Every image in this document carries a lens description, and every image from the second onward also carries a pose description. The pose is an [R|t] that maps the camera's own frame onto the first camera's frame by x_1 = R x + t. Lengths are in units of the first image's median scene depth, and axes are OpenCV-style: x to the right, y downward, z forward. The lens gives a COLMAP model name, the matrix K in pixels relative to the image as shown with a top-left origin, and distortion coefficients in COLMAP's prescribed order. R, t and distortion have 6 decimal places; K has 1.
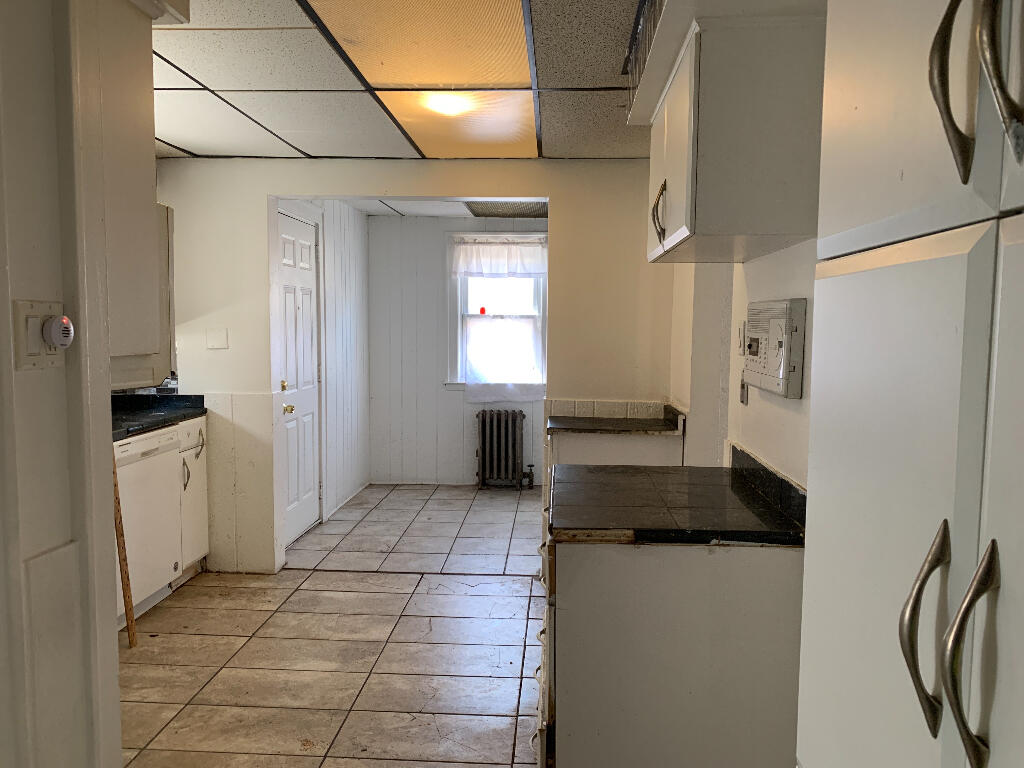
lens RADIAL K [[779.7, 0, 512.0], [0, 779.7, 384.0], [0, 0, 1]] dist [0.084345, -0.161730]
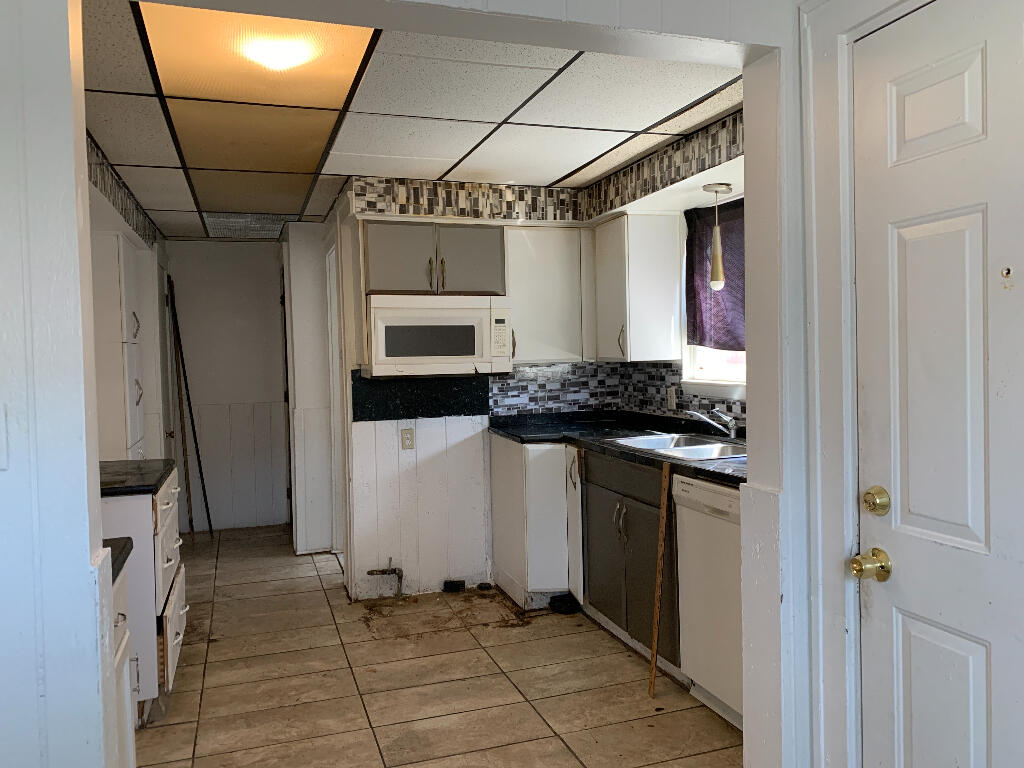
lens RADIAL K [[779.7, 0, 512.0], [0, 779.7, 384.0], [0, 0, 1]] dist [0.084345, -0.161730]
pose [[-0.925494, 0.025932, -0.377873, 0.005643], [-0.013160, 0.994850, 0.100505, -0.130822], [0.378533, 0.097989, -0.920386, 1.934973]]
